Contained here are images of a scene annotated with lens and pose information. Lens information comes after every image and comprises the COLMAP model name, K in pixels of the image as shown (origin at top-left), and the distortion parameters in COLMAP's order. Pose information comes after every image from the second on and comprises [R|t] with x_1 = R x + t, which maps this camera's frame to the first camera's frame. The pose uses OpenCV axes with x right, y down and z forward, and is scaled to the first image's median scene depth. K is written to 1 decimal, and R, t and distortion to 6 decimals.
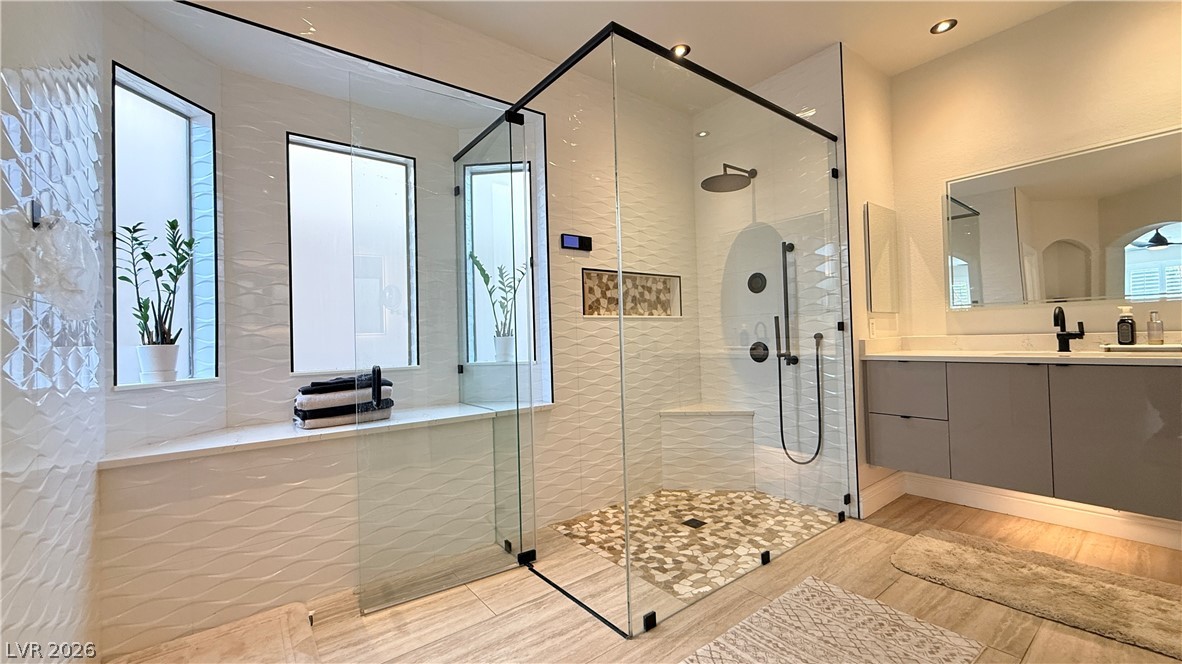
lens RADIAL K [[470.7, 0, 588.3], [0, 470.7, 332.1], [0, 0, 1]] dist [0.000707, -0.000174]
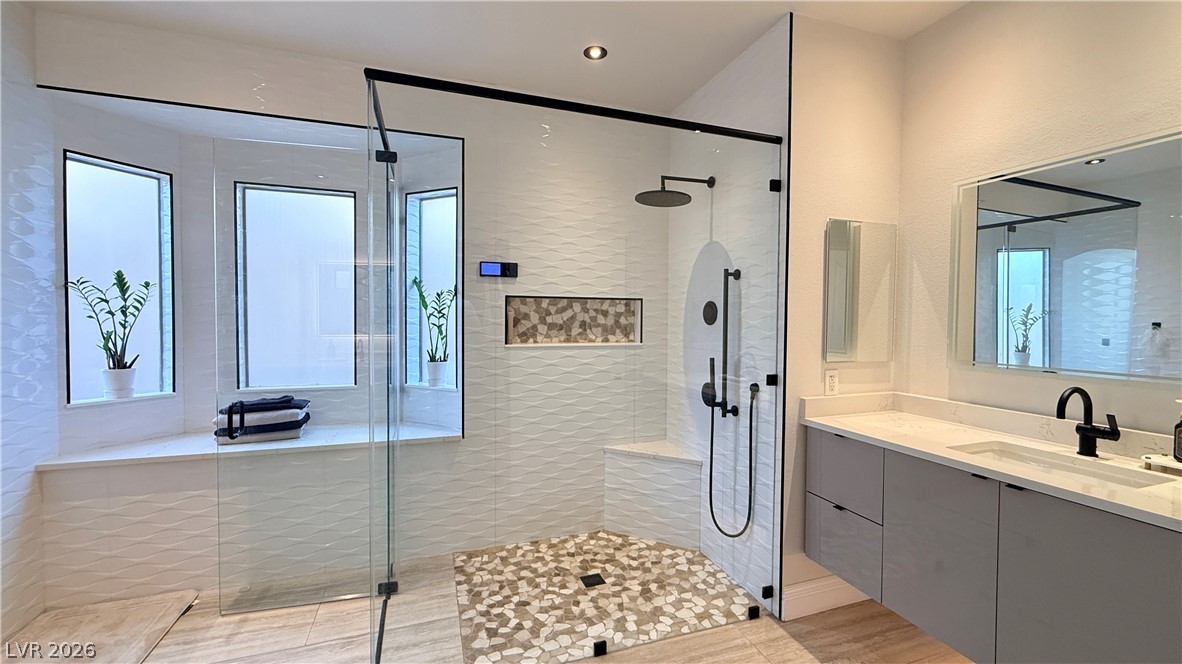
lens RADIAL K [[470.7, 0, 588.3], [0, 470.7, 332.1], [0, 0, 1]] dist [0.000707, -0.000174]
pose [[0.947841, 0.044639, -0.315601, 0.469593], [-0.030147, 0.998261, 0.050655, -0.119255], [0.317313, -0.038499, 0.947539, 0.141654]]
